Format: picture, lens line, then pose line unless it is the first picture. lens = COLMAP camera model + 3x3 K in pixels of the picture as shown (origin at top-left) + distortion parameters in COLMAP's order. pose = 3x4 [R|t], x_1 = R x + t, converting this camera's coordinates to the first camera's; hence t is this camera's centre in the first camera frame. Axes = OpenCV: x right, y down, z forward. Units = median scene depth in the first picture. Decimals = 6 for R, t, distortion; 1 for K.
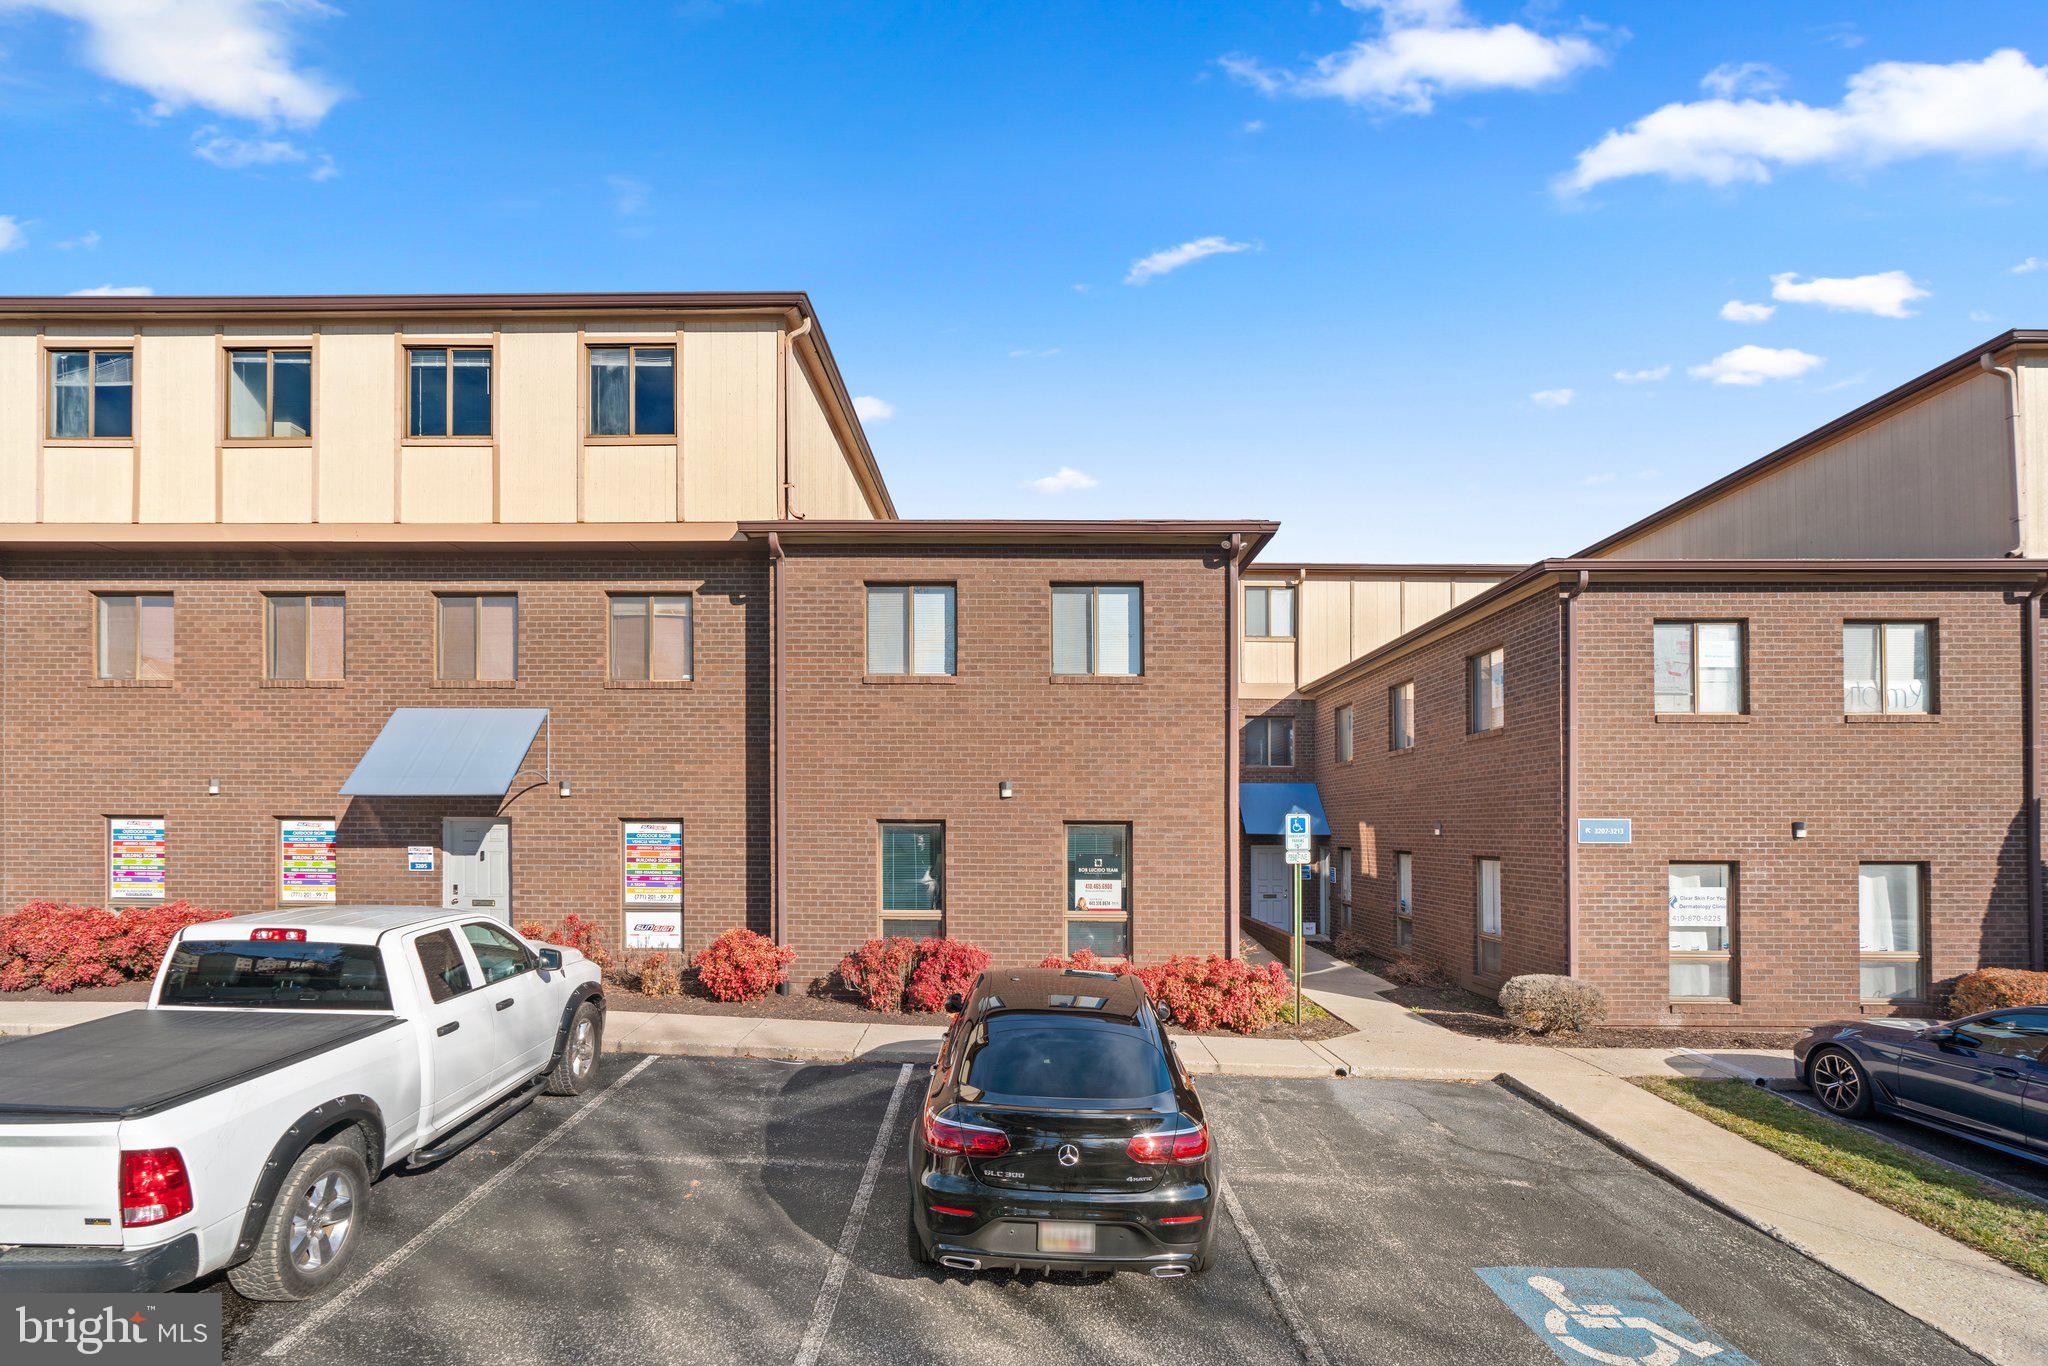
lens RADIAL K [[930.3, 0, 1039.3], [0, 930.3, 825.1], [0, 0, 1]] dist [-0.010074, 0.003130]
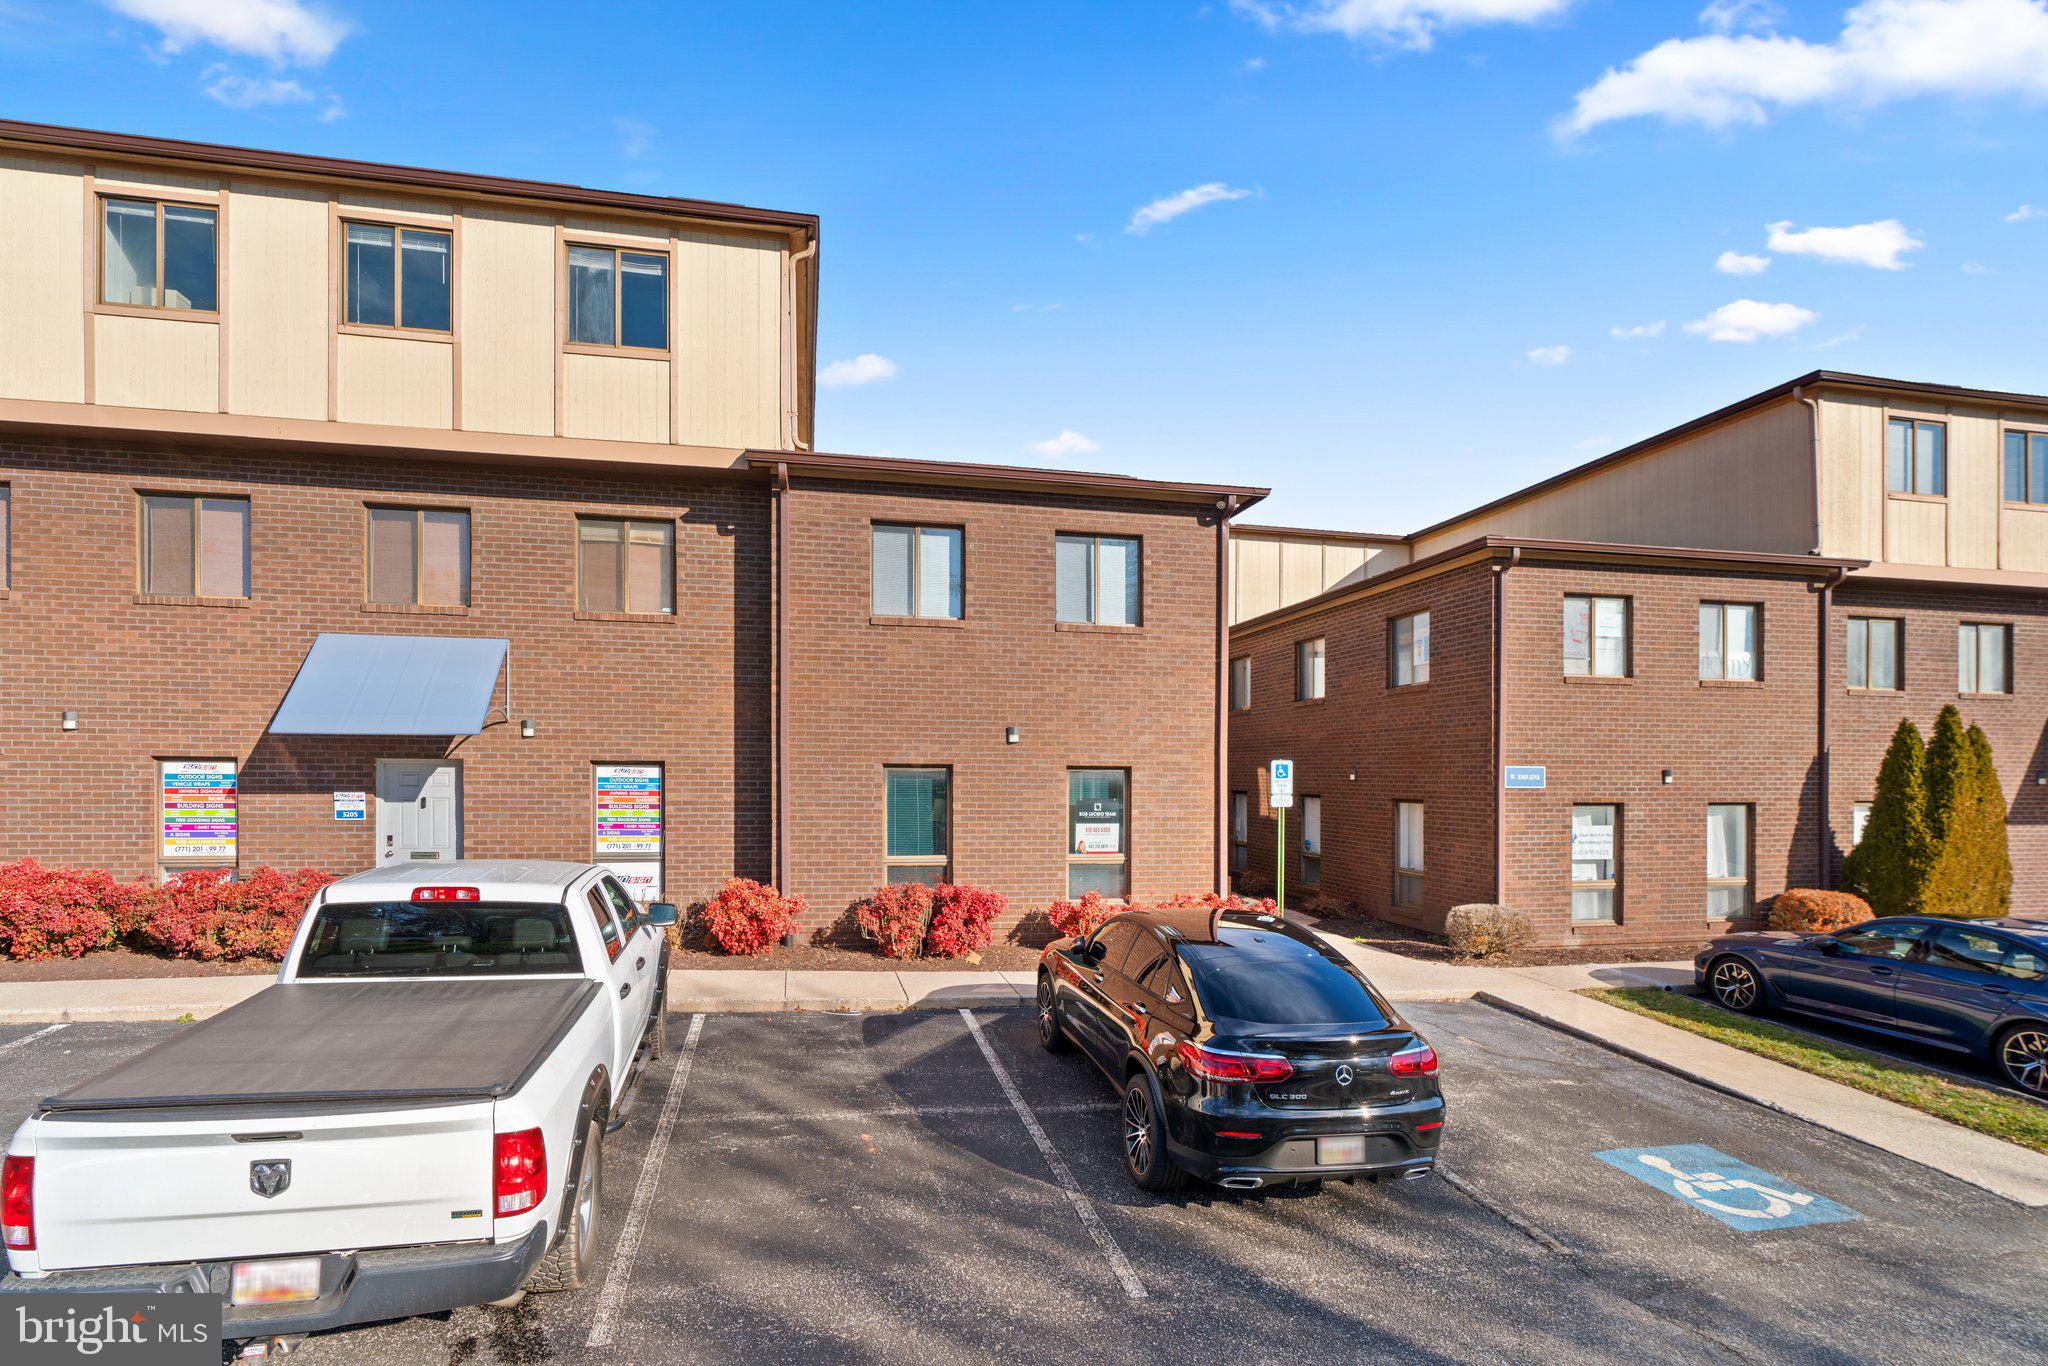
lens RADIAL K [[930.3, 0, 1066.6], [0, 930.3, 777.5], [0, 0, 1]] dist [-0.010074, 0.003130]
pose [[0.977850, 0.001674, 0.209300, -0.187314], [-0.003774, 0.999946, 0.009632, -0.001818], [-0.209272, -0.010209, 0.977804, 0.000614]]
